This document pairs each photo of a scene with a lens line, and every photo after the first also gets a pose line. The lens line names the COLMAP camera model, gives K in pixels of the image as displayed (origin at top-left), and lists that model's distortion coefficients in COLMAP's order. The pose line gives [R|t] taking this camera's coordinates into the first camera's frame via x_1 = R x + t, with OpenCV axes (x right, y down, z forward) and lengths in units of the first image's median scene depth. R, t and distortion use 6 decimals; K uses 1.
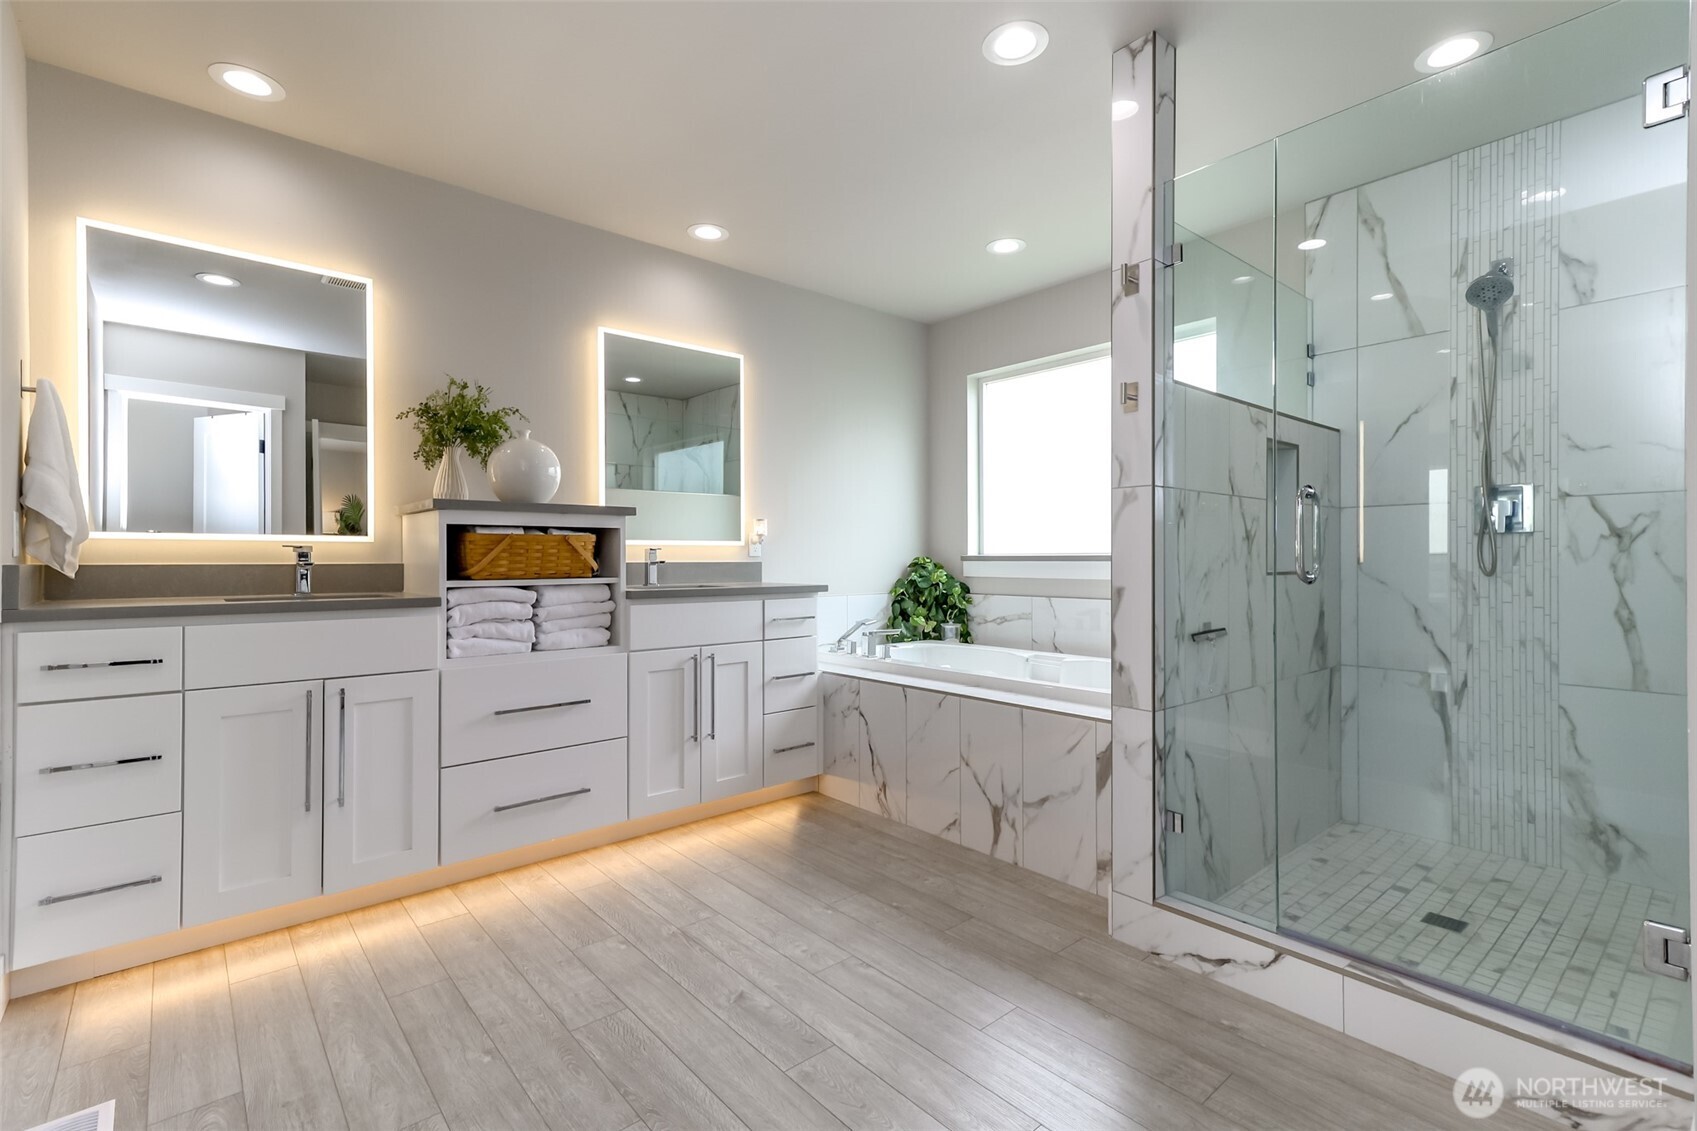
lens RADIAL K [[777.2, 0, 803.8], [0, 777.2, 566.5], [0, 0, 1]] dist [0.019256, -0.000046]
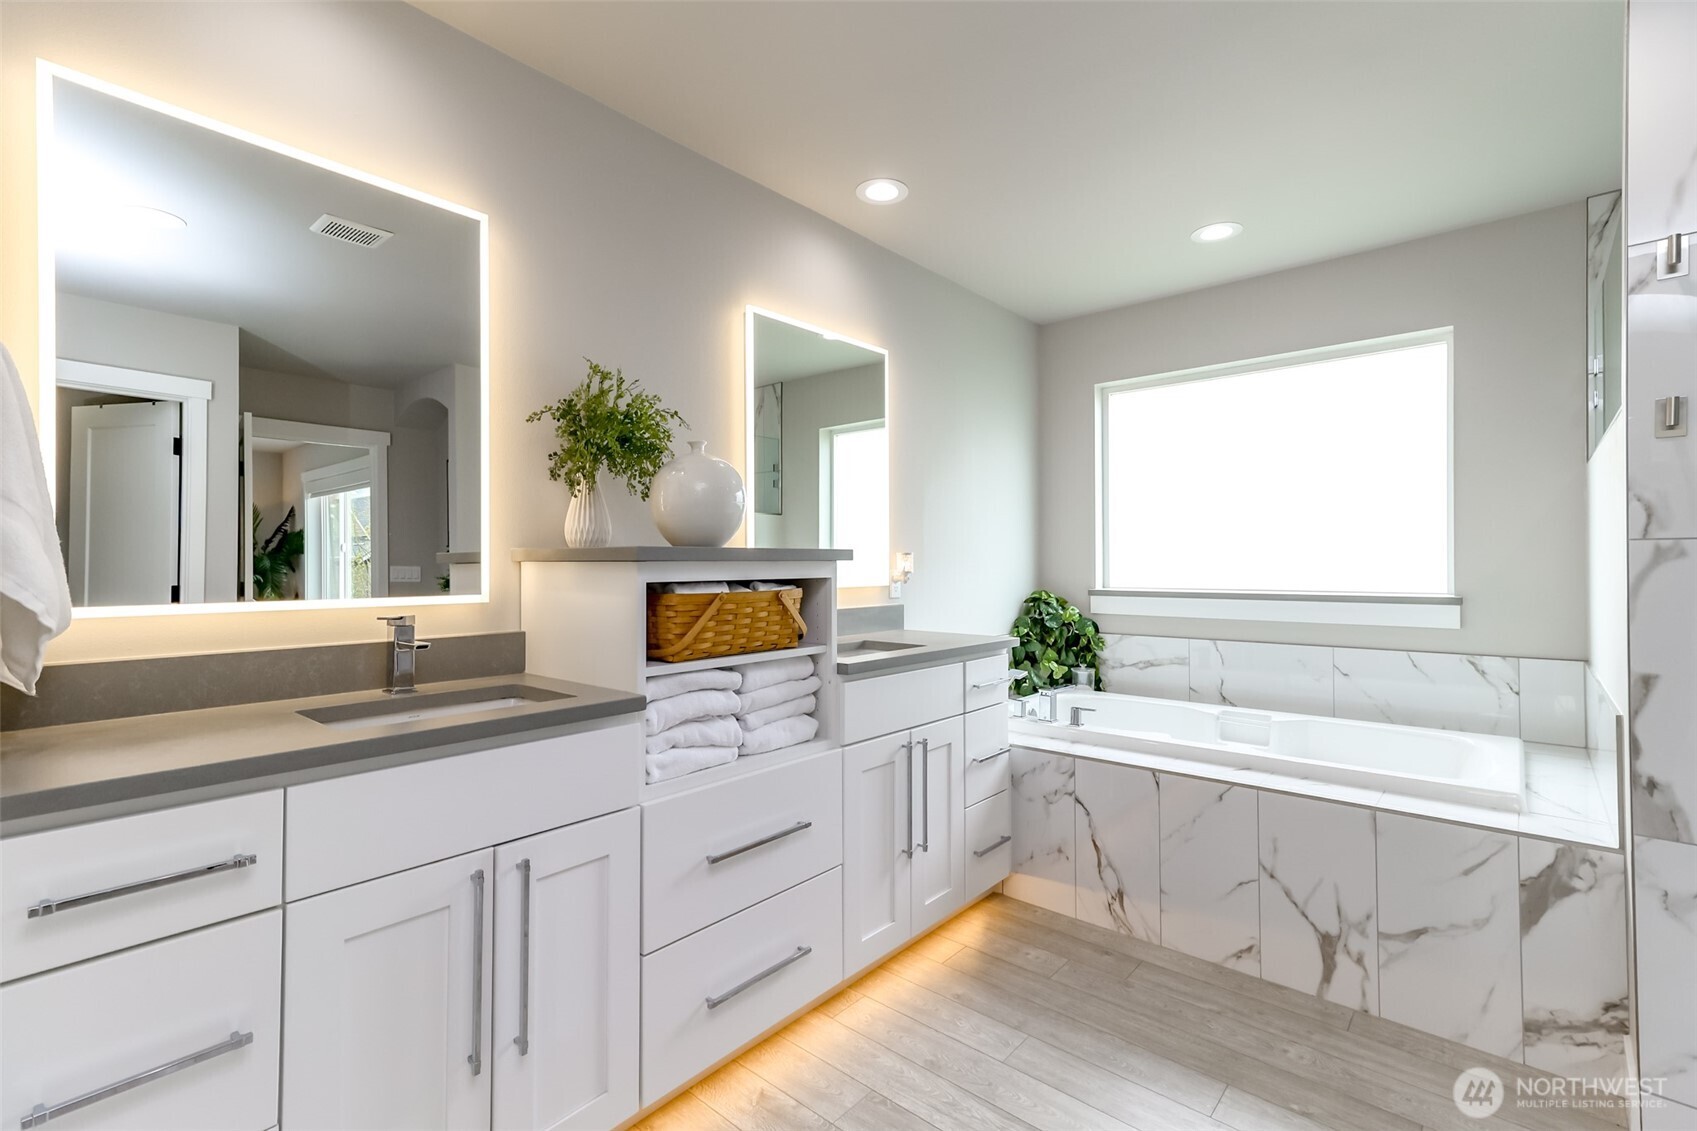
lens RADIAL K [[777.2, 0, 816.8], [0, 777.2, 565.4], [0, 0, 1]] dist [0.019256, -0.000046]
pose [[0.988667, -0.003421, 0.150086, -0.372380], [0.004719, 0.999954, -0.008295, -0.057075], [-0.150051, 0.008910, 0.988638, 0.290906]]
